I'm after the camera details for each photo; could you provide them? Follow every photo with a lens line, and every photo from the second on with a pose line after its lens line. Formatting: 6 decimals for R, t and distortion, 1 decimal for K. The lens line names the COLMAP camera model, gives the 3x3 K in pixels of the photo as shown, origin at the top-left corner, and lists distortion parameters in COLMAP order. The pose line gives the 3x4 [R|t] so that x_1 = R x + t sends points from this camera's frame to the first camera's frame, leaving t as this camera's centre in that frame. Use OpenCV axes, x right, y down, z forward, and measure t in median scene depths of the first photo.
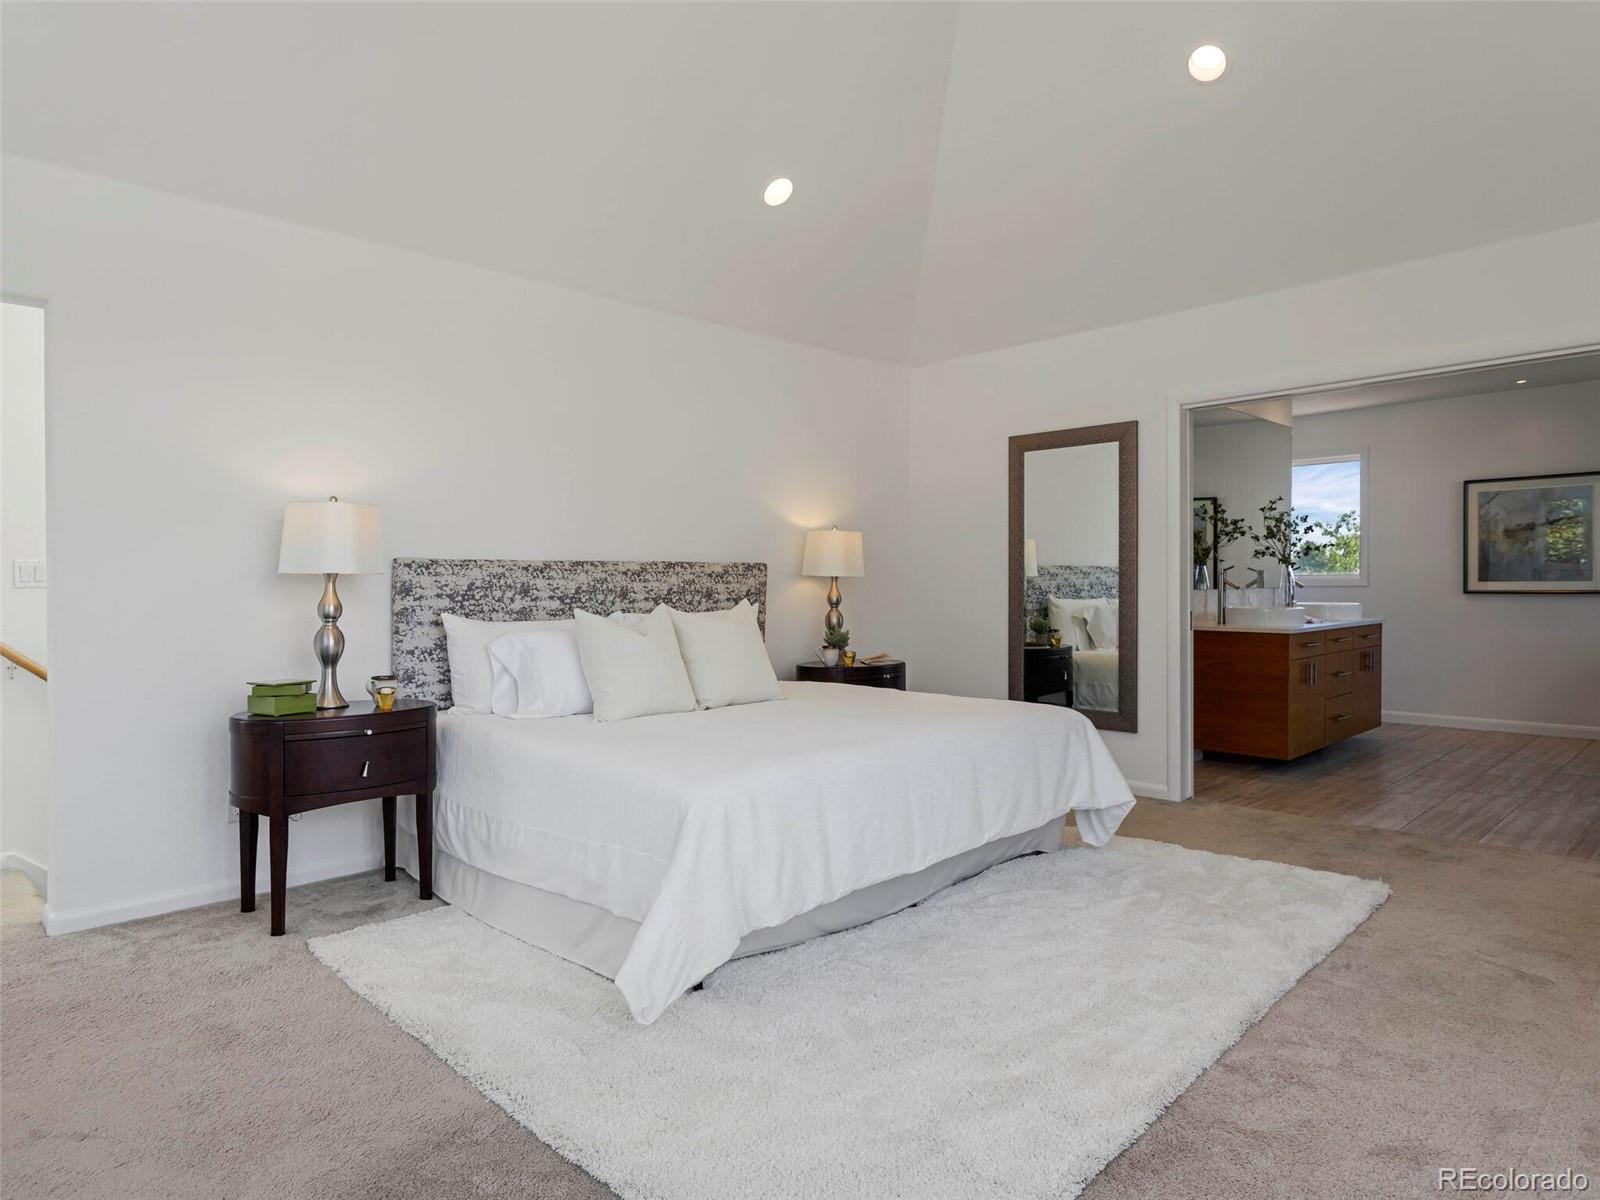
lens RADIAL K [[1000.8, 0, 811.8], [0, 1000.8, 595.3], [0, 0, 1]] dist [0.003422, -0.001189]
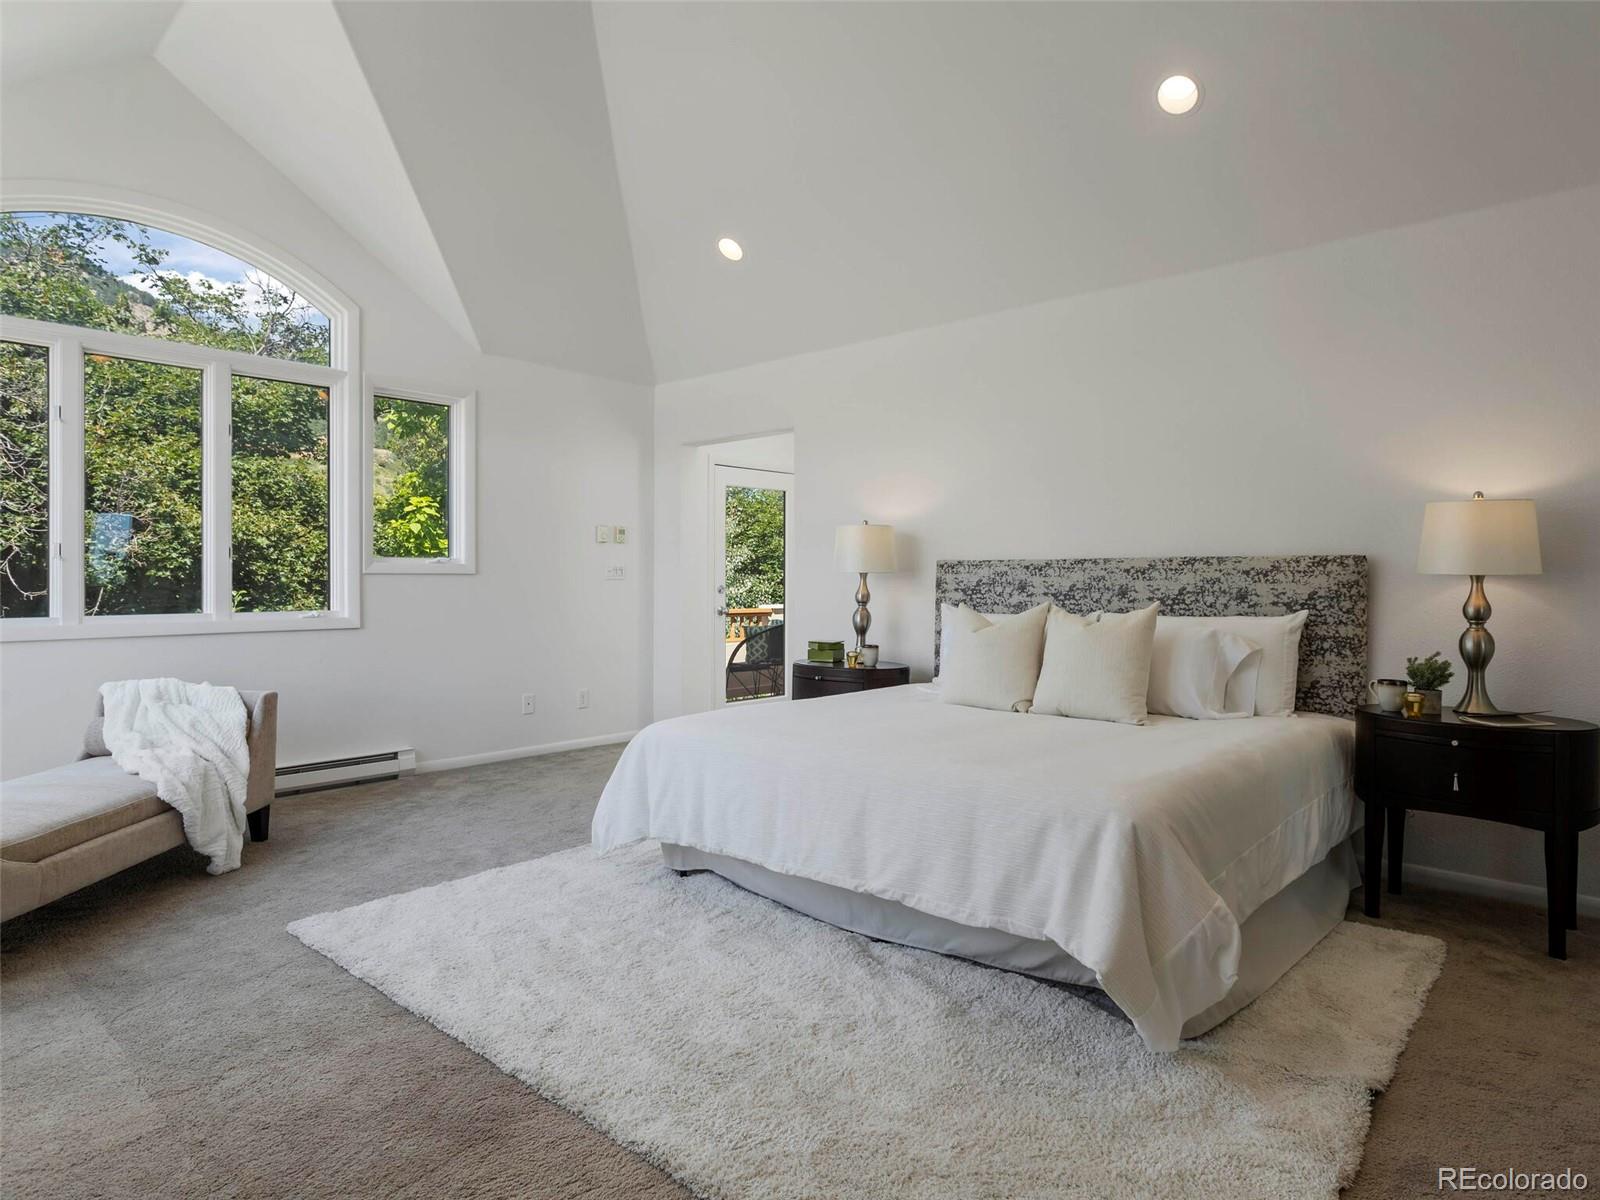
lens RADIAL K [[894.9, 0, 800.0], [0, 894.9, 600.0], [0, 0, 1]] dist [-0.001733, 0.002280]
pose [[0.051888, 0.006365, -0.998633, 0.684130], [-0.039552, 0.999208, 0.004313, 0.015057], [0.997869, 0.039274, 0.052098, 0.698986]]
